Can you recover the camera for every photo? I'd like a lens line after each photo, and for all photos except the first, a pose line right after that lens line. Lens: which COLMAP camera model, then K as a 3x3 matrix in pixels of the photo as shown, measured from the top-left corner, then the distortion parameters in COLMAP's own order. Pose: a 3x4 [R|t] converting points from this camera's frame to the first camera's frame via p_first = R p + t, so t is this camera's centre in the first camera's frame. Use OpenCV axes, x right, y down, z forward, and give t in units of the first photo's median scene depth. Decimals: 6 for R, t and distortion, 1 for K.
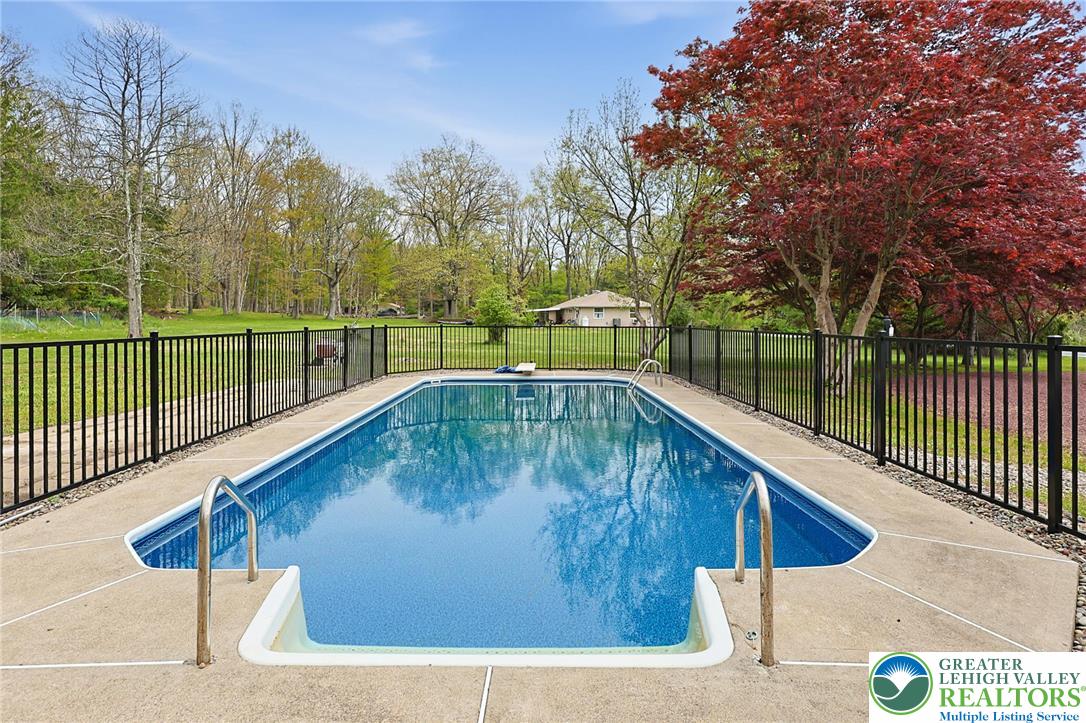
lens RADIAL K [[532.4, 0, 540.4], [0, 532.4, 364.3], [0, 0, 1]] dist [-0.000974, 0.000268]
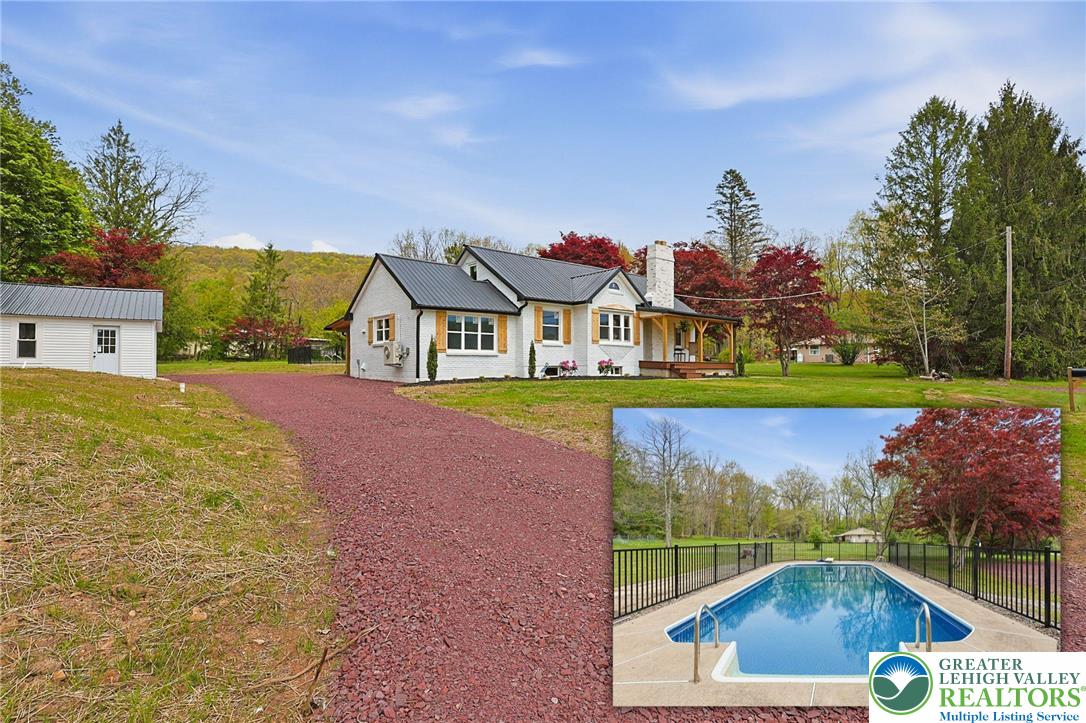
lens RADIAL K [[532.4, 0, 540.4], [0, 532.4, 364.3], [0, 0, 1]] dist [-0.000974, 0.000268]
pose [[1.000000, 0.000188, -0.000030, -1.345373], [-0.000188, 1.000000, 0.000090, -0.883769], [0.000030, -0.000090, 1.000000, -1.425870]]
